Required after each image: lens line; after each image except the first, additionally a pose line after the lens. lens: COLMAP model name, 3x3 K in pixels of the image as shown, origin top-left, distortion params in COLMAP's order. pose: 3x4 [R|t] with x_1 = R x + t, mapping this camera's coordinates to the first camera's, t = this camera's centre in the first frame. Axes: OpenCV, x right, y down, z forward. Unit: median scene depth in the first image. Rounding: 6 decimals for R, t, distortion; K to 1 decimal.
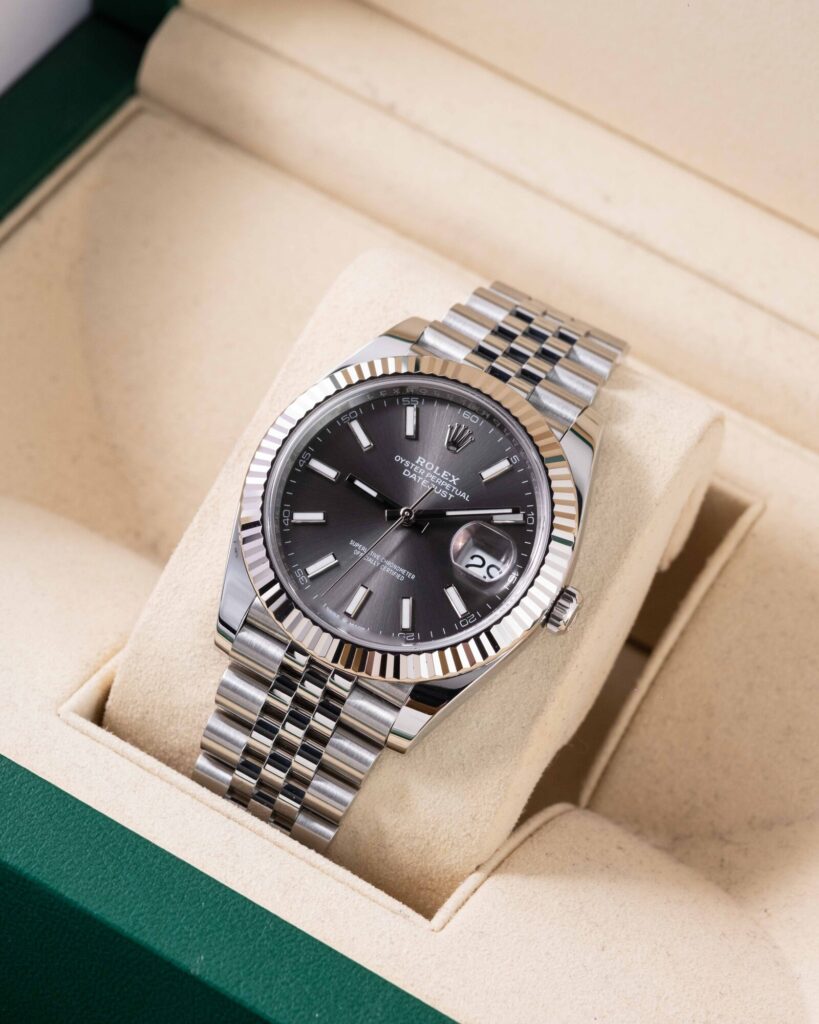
lens RADIAL K [[3611.6, 0, 409.5], [0, 3611.6, 512.0], [0, 0, 1]] dist [-0.048027, -0.442909]
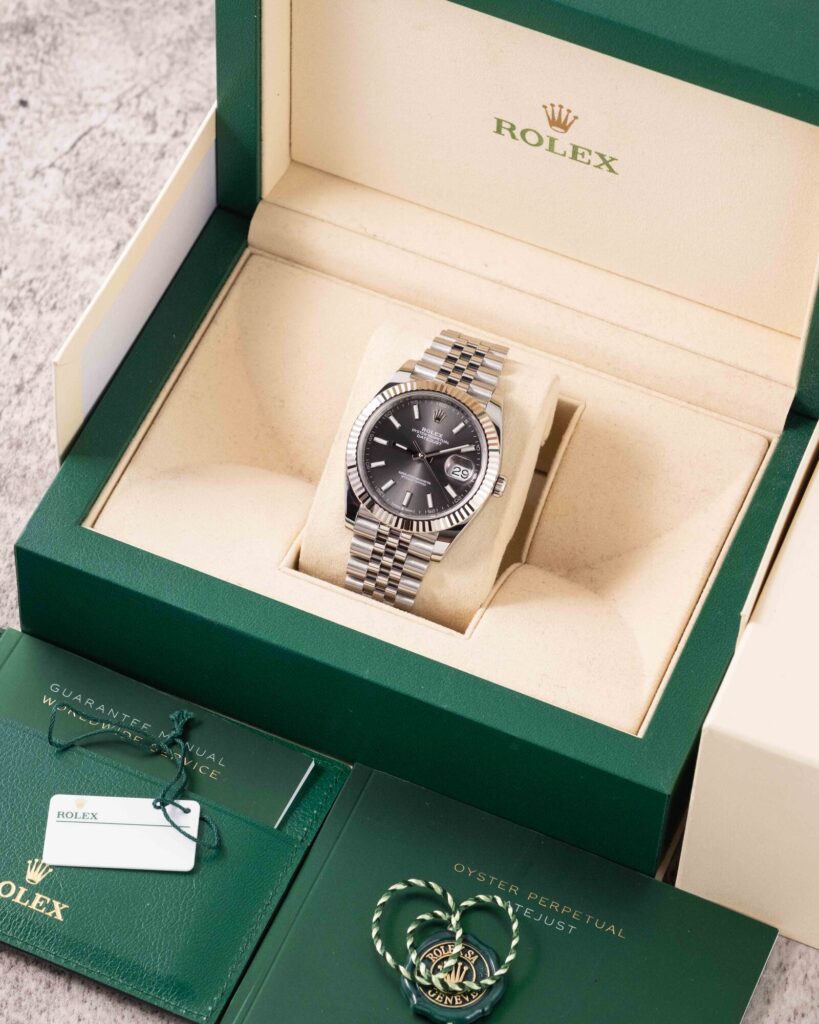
lens RADIAL K [[3611.6, 0, 409.5], [0, 3611.6, 512.0], [0, 0, 1]] dist [-0.048027, -0.442909]
pose [[0.985081, -0.172084, 0.001794, -0.018014], [0.169993, 0.974630, 0.145599, -0.283964], [-0.026804, -0.143122, 0.989342, -1.163760]]
